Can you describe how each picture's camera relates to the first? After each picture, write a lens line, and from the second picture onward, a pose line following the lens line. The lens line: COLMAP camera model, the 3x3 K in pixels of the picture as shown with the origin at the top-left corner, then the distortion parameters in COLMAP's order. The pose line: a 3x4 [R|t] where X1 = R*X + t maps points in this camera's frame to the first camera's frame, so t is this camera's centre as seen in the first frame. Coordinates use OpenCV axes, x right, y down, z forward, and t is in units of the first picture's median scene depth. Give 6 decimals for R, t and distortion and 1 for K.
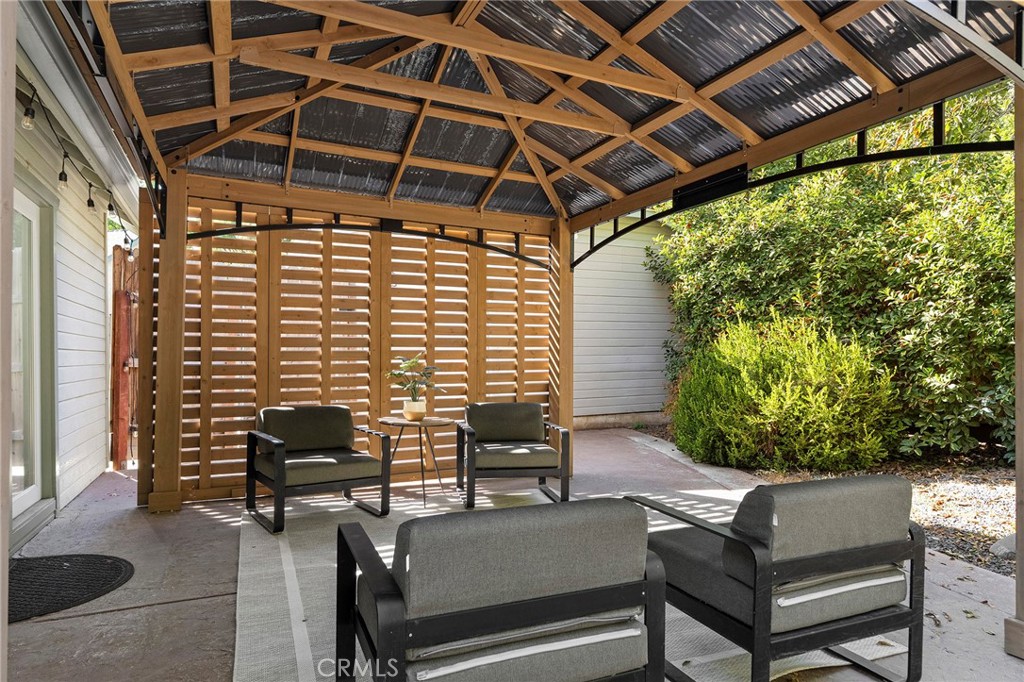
lens RADIAL K [[625.7, 0, 511.9], [0, 625.7, 349.4], [0, 0, 1]] dist [0.009763, 0.000221]
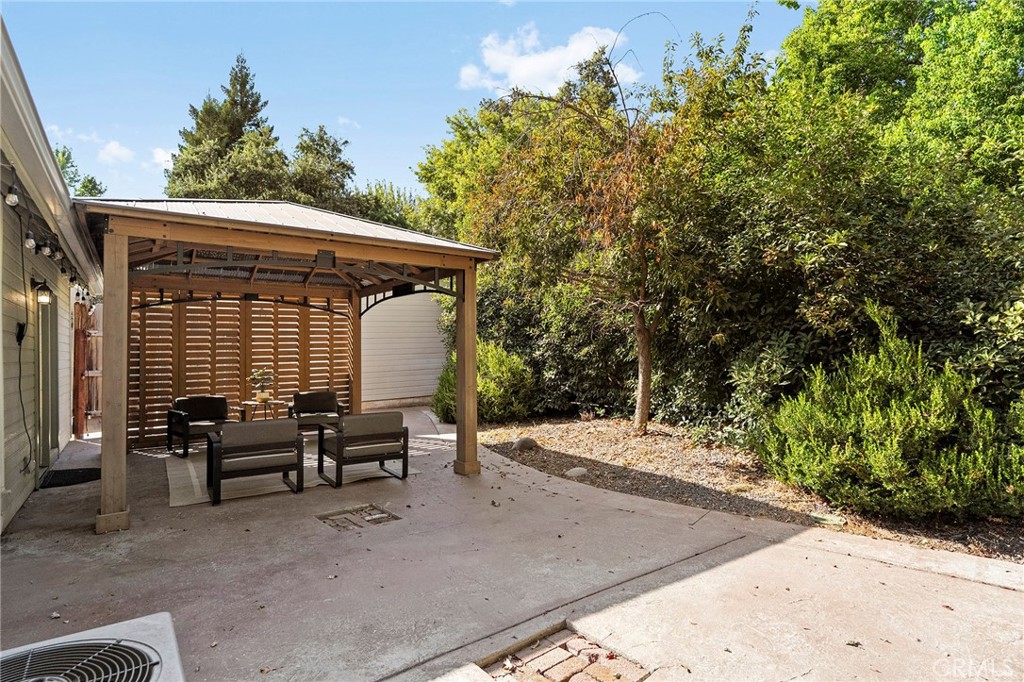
lens RADIAL K [[545.4, 0, 511.1], [0, 545.4, 333.8], [0, 0, 1]] dist [-0.003680, 0.000245]
pose [[0.982312, -0.008786, 0.187044, 0.246058], [0.011899, 0.999809, -0.015525, -0.054061], [-0.186872, 0.017476, 0.982229, -0.684431]]
